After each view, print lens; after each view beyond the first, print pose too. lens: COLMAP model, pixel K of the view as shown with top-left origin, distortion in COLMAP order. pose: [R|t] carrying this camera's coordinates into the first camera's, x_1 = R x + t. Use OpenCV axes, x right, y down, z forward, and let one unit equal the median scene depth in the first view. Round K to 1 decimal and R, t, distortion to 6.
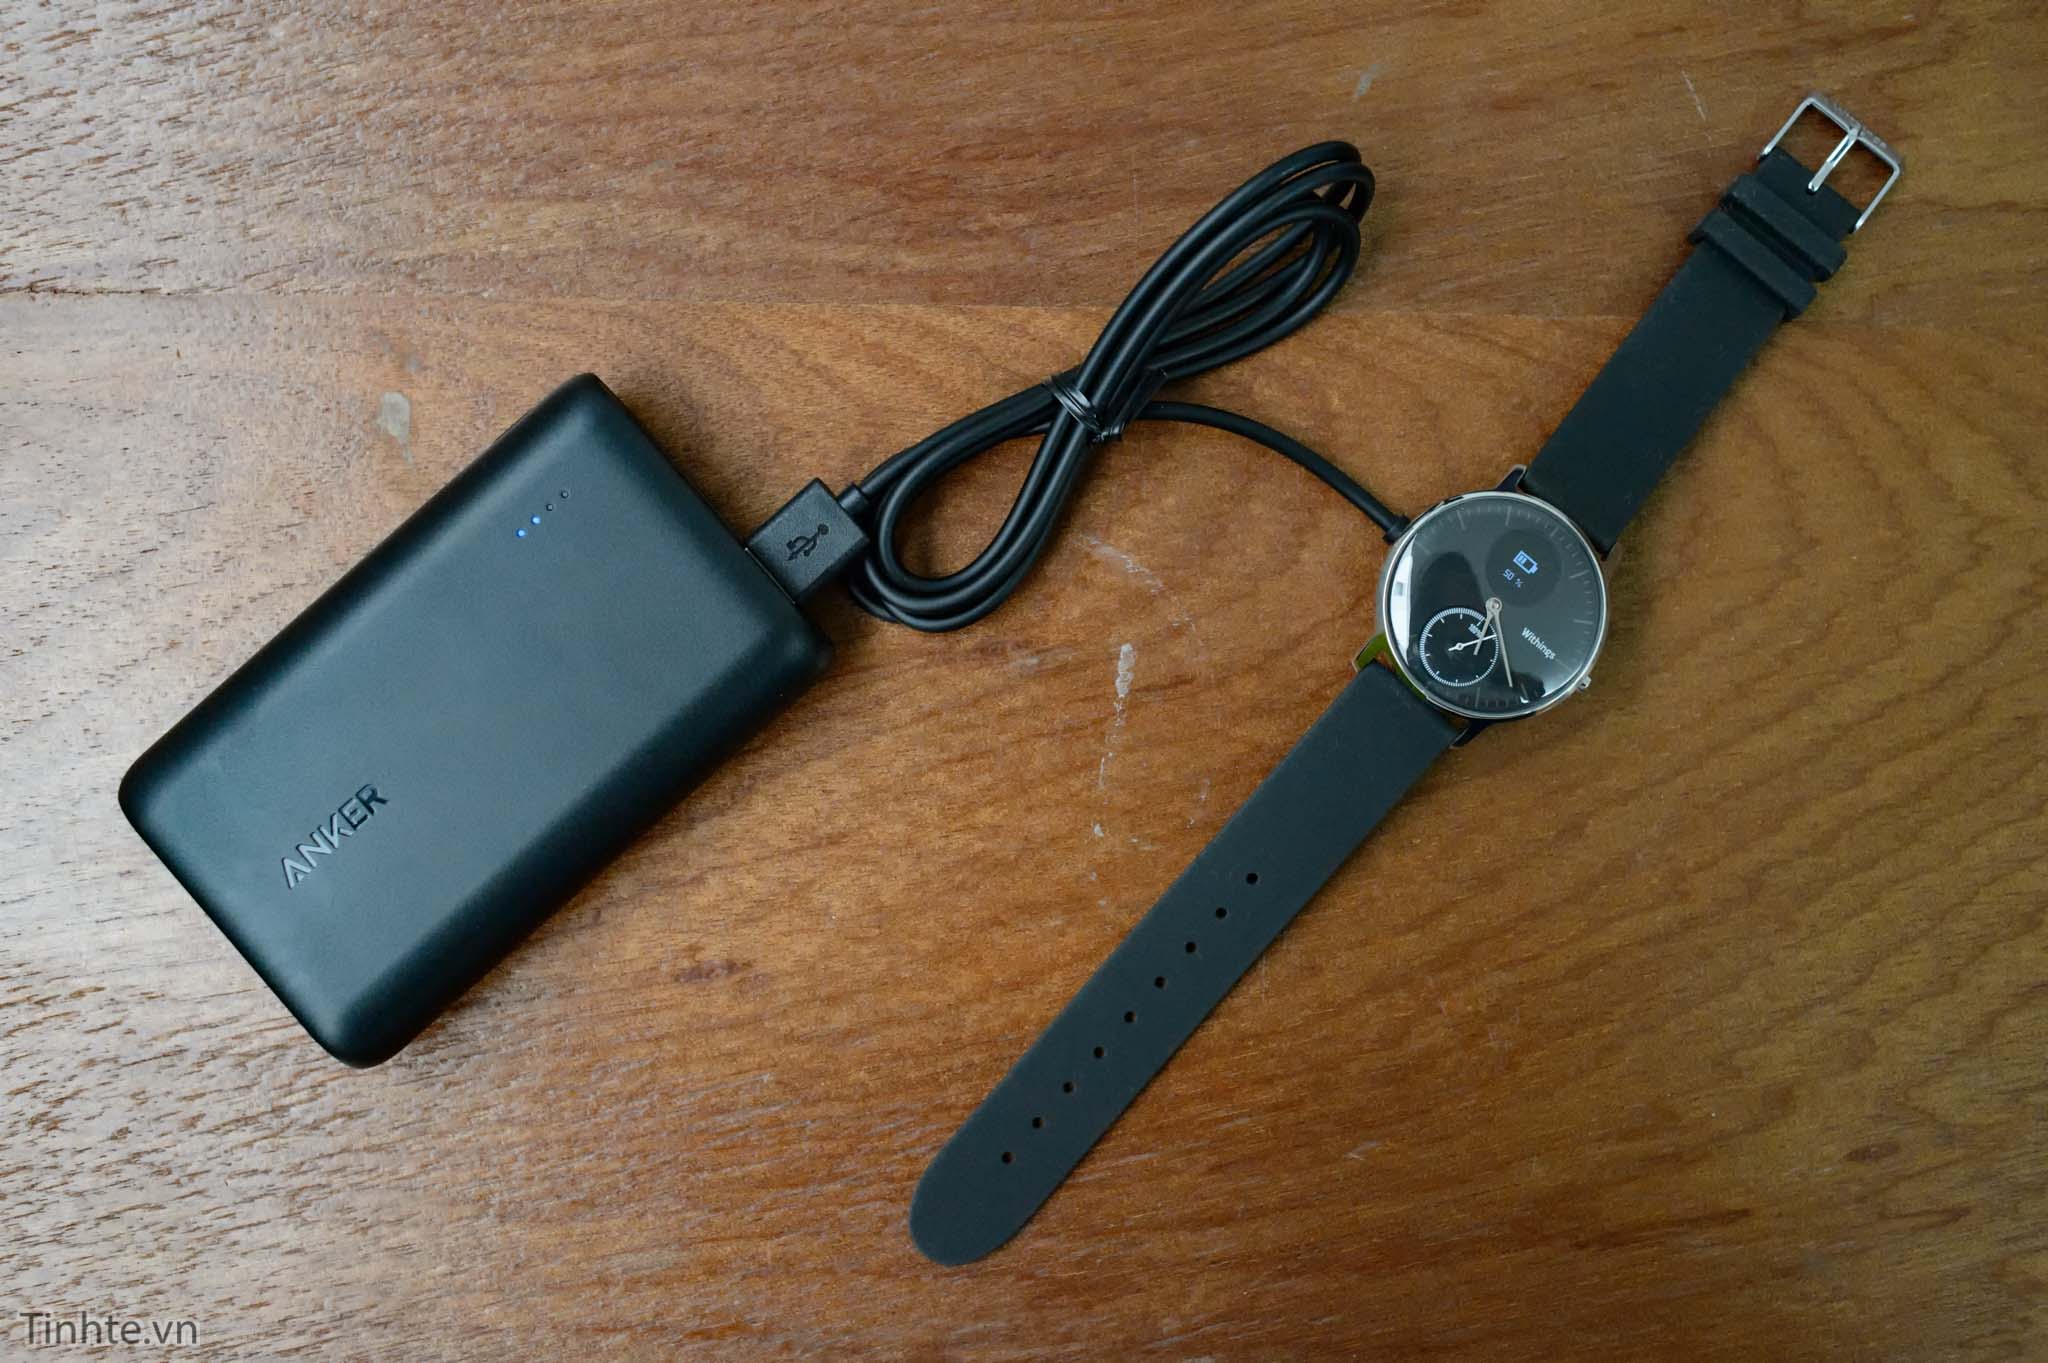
lens RADIAL K [[2061.9, 0, 1024.0], [0, 2061.9, 681.5], [0, 0, 1]] dist [0.008420, 0.075211]
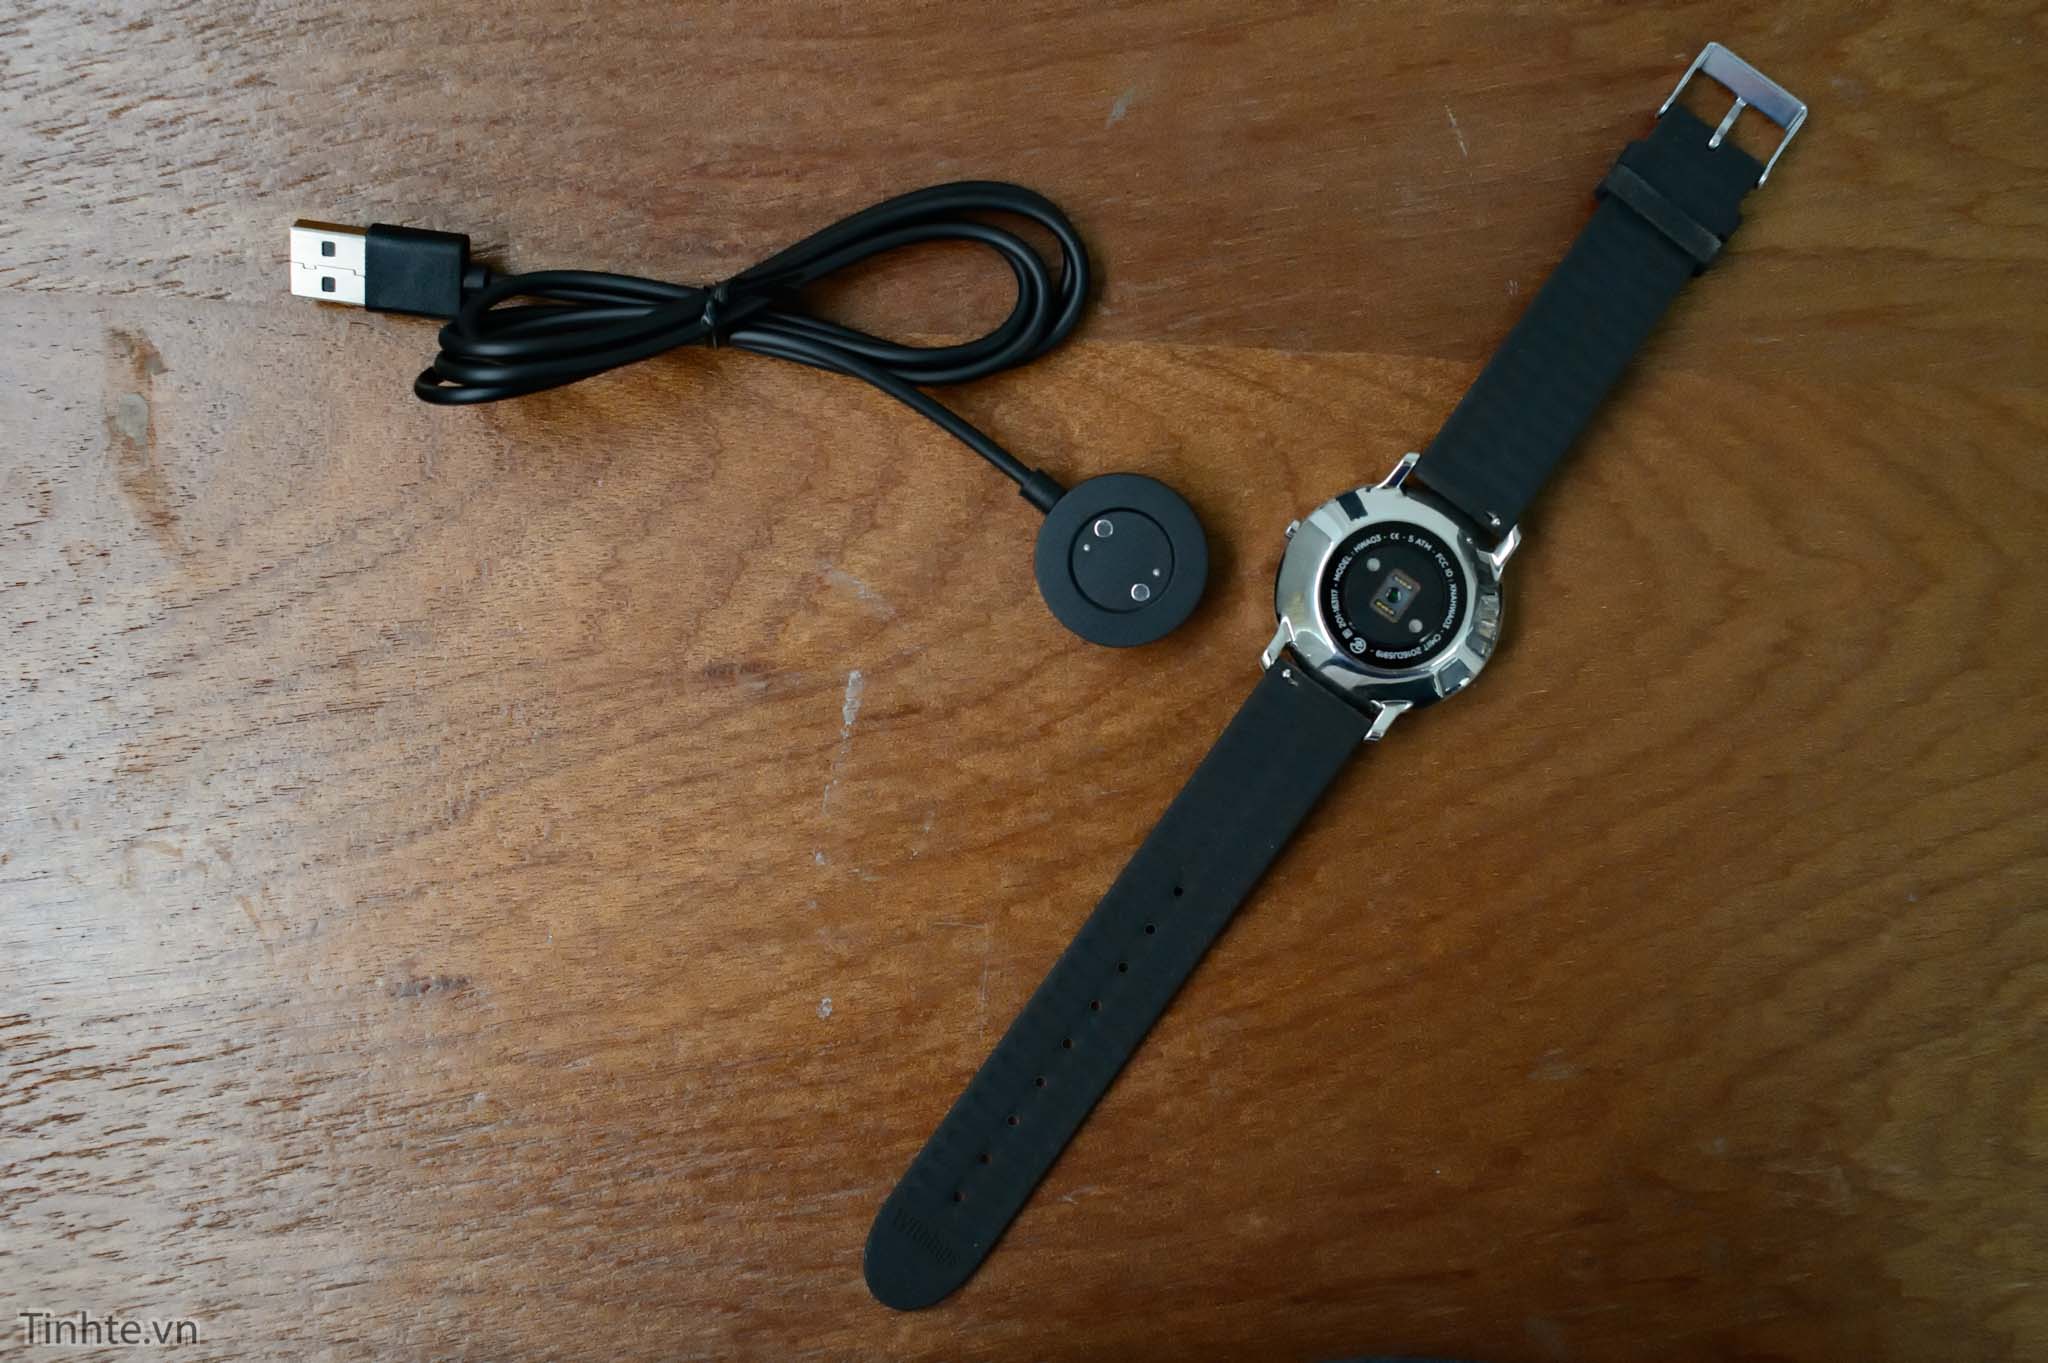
lens RADIAL K [[2061.9, 0, 1024.0], [0, 2061.9, 681.5], [0, 0, 1]] dist [0.008420, 0.075211]
pose [[0.998909, 0.033039, -0.032997, 0.161873], [-0.033136, 0.999448, -0.002401, -0.013307], [0.032900, 0.003492, 0.999453, 0.016763]]
